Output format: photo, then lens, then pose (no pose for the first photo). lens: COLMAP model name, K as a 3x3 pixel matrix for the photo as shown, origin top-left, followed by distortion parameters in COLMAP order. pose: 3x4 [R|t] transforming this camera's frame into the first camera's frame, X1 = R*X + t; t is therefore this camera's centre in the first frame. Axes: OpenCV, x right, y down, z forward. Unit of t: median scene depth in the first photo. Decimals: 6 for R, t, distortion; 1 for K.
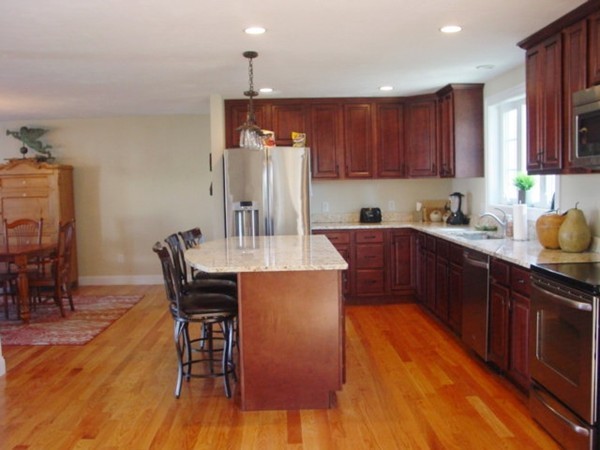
lens RADIAL K [[597.4, 0, 300.0], [0, 597.4, 225.0], [0, 0, 1]] dist [-0.115641, 0.007463]
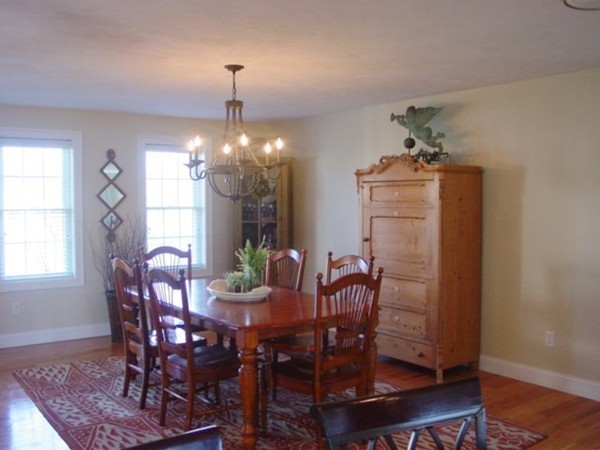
lens RADIAL K [[597.4, 0, 300.0], [0, 597.4, 225.0], [0, 0, 1]] dist [-0.115641, 0.007463]
pose [[0.574162, 0.052606, -0.817050, -0.007131], [-0.067795, 0.997561, 0.016587, -0.041593], [0.815930, 0.045869, 0.576328, 0.531043]]
